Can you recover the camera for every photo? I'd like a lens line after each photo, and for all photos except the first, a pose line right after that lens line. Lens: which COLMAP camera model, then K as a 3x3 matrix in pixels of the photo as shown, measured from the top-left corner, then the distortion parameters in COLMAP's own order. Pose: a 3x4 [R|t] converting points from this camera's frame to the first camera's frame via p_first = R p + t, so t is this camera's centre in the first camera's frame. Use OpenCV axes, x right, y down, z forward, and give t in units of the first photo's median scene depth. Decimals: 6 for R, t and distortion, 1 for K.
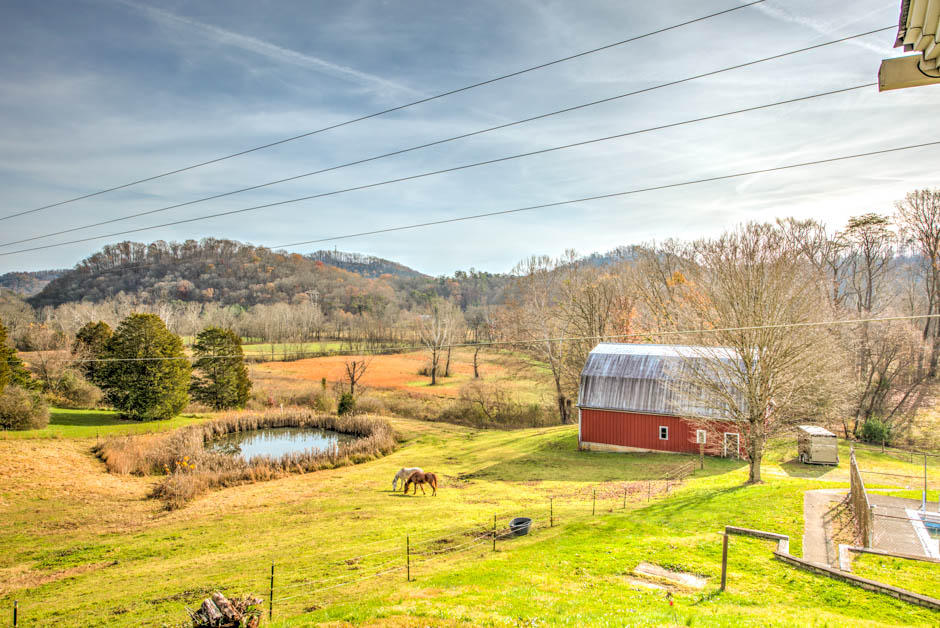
lens RADIAL K [[650.4, 0, 473.9], [0, 650.4, 309.2], [0, 0, 1]] dist [-0.020137, 0.002947]
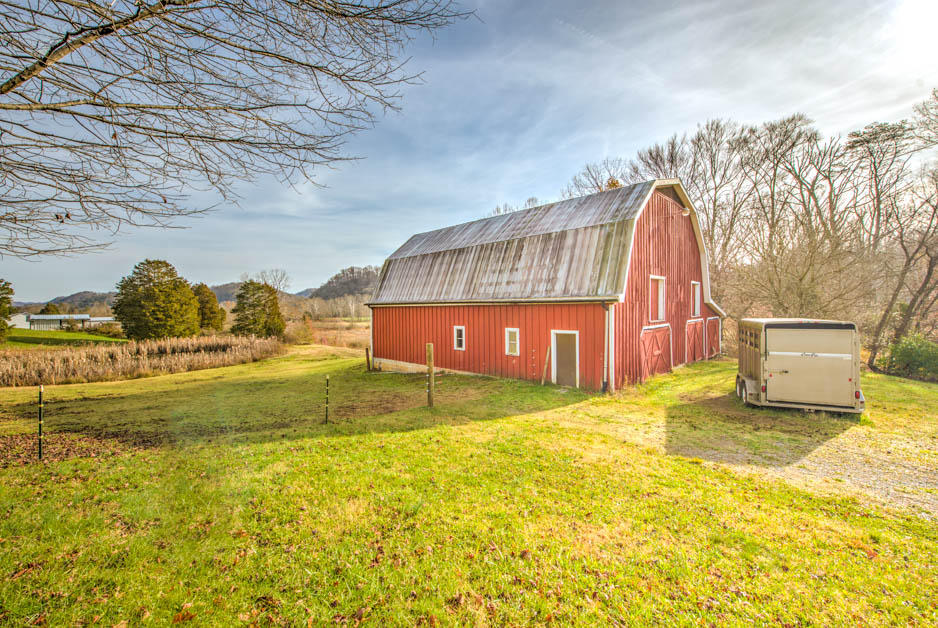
lens RADIAL K [[382.8, 0, 469.8], [0, 382.8, 311.9], [0, 0, 1]] dist [-0.001984, -0.000366]
pose [[0.971062, -0.013344, -0.238453, 0.250464], [0.016828, 0.999779, 0.012578, 0.109612], [0.238233, -0.016227, 0.971072, 0.459174]]
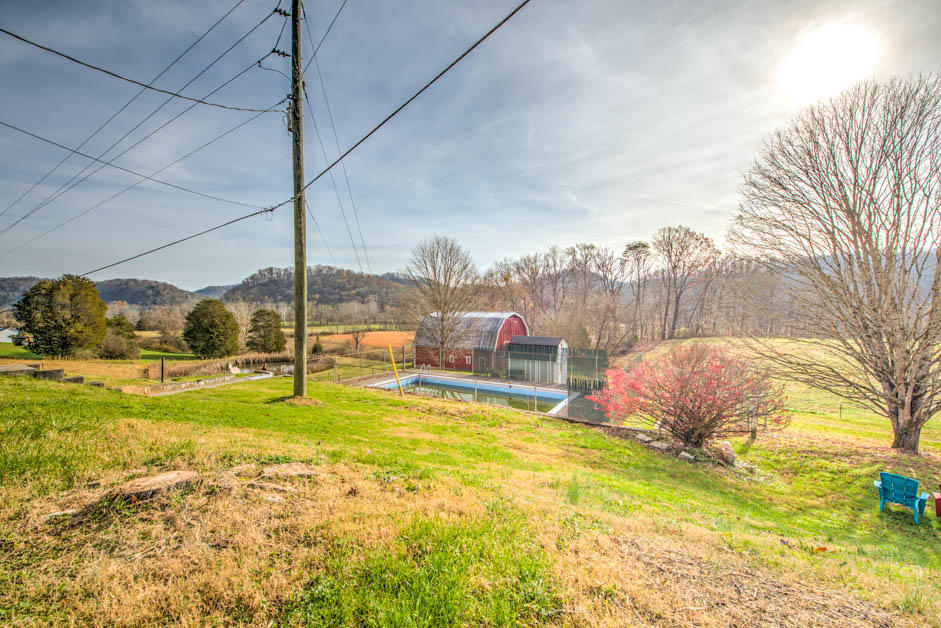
lens RADIAL K [[384.1, 0, 475.5], [0, 384.1, 307.9], [0, 0, 1]] dist [-0.001984, -0.000366]
pose [[0.999724, -0.003219, -0.023266, 0.252159], [0.003247, 0.999994, 0.001198, 0.032241], [0.023262, -0.001273, 0.999729, -0.042626]]
